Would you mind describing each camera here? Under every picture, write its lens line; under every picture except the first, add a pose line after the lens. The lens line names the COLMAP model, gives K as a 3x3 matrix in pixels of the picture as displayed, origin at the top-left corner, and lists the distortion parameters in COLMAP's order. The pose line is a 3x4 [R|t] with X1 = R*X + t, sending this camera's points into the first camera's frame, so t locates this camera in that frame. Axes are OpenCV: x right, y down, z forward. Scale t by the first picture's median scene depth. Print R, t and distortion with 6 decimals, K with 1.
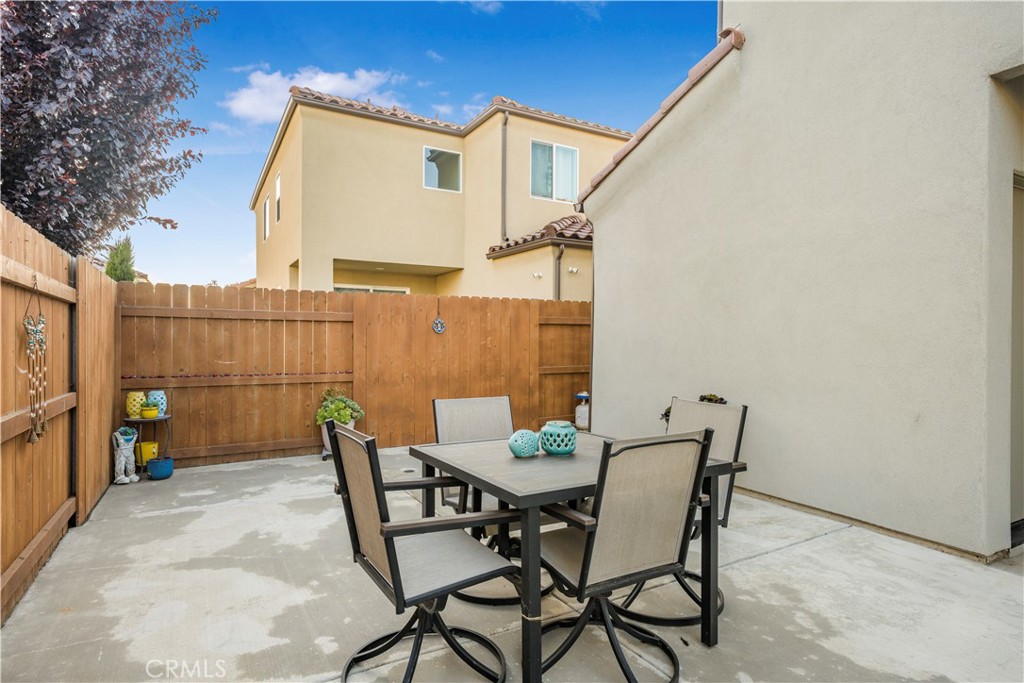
lens RADIAL K [[552.0, 0, 506.0], [0, 552.0, 339.4], [0, 0, 1]] dist [0.005163, 0.004001]
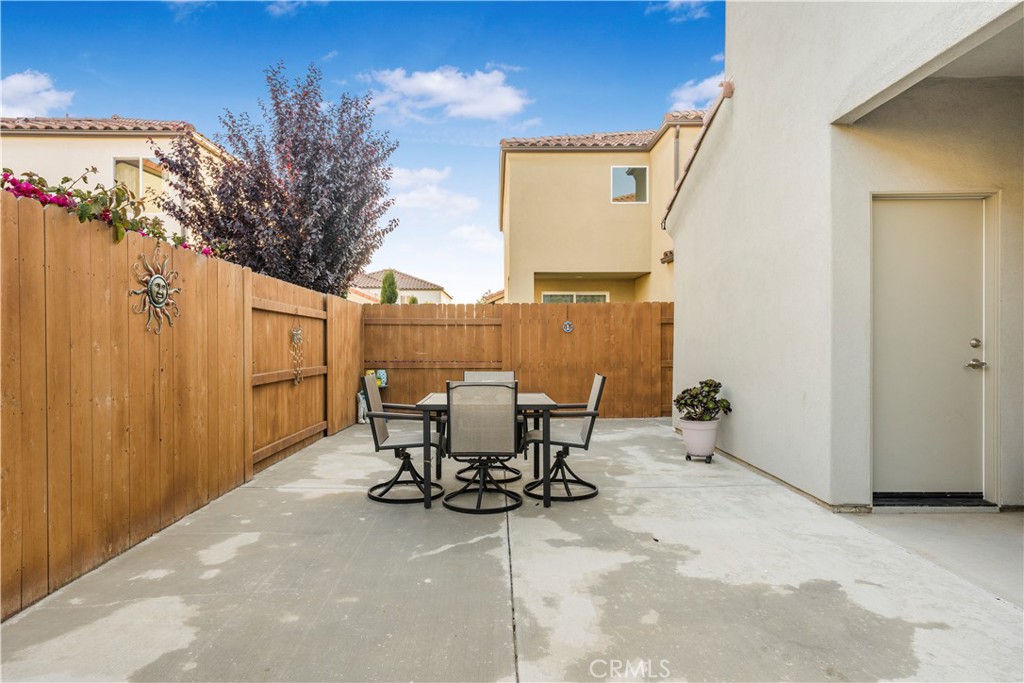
lens RADIAL K [[552.0, 0, 482.9], [0, 552.0, 337.7], [0, 0, 1]] dist [0.005163, 0.004001]
pose [[0.867493, -0.006962, -0.497400, 0.418231], [0.005688, 0.999976, -0.004077, 0.006434], [0.497417, 0.000708, 0.867511, -0.248750]]
